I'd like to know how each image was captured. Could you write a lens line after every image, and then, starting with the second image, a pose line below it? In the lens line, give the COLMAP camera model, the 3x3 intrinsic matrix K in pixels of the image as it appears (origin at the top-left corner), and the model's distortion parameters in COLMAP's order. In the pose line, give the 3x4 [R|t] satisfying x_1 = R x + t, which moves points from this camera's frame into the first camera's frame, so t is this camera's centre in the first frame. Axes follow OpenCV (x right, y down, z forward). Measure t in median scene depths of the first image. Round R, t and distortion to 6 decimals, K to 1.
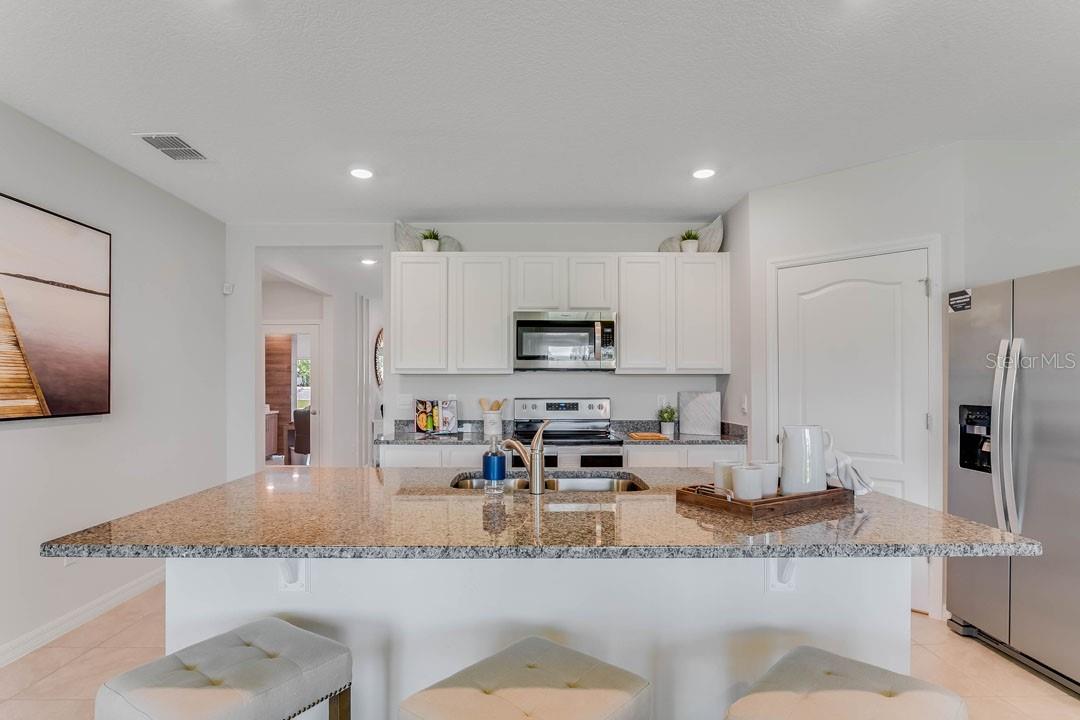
lens RADIAL K [[548.7, 0, 528.8], [0, 548.7, 380.9], [0, 0, 1]] dist [-0.011935, 0.002670]
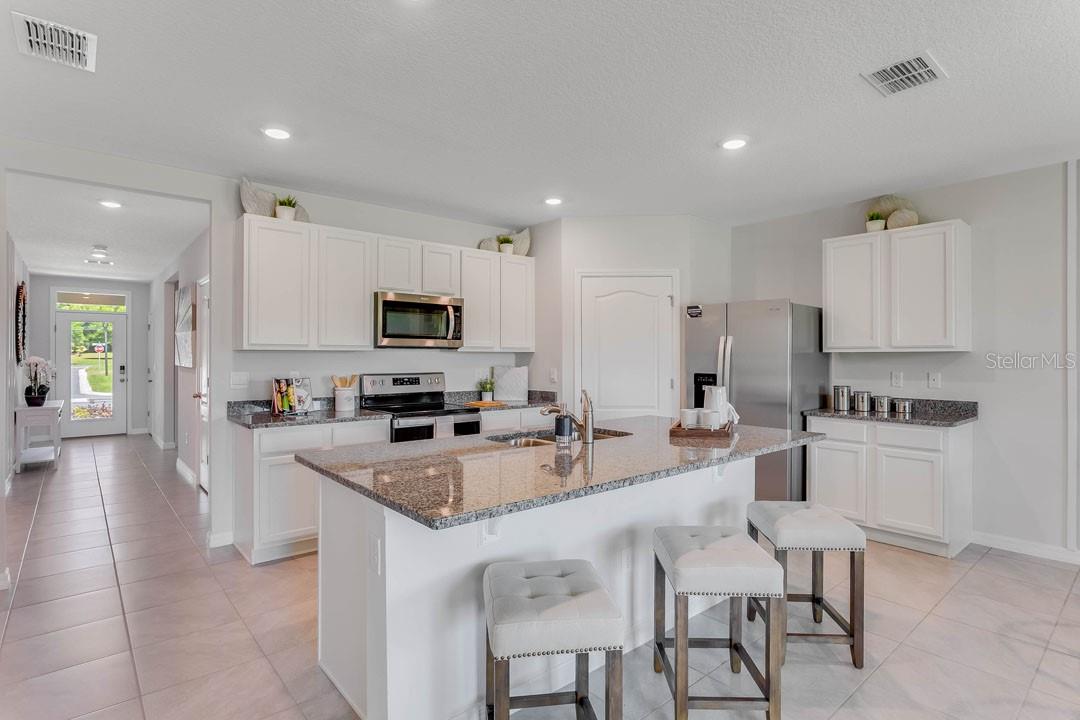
lens RADIAL K [[548.7, 0, 533.0], [0, 548.7, 358.5], [0, 0, 1]] dist [-0.011935, 0.002670]
pose [[0.763863, -0.000882, 0.645378, -0.465823], [-0.005537, 0.999953, 0.007921, -0.008464], [-0.645355, -0.009624, 0.763822, 0.016825]]
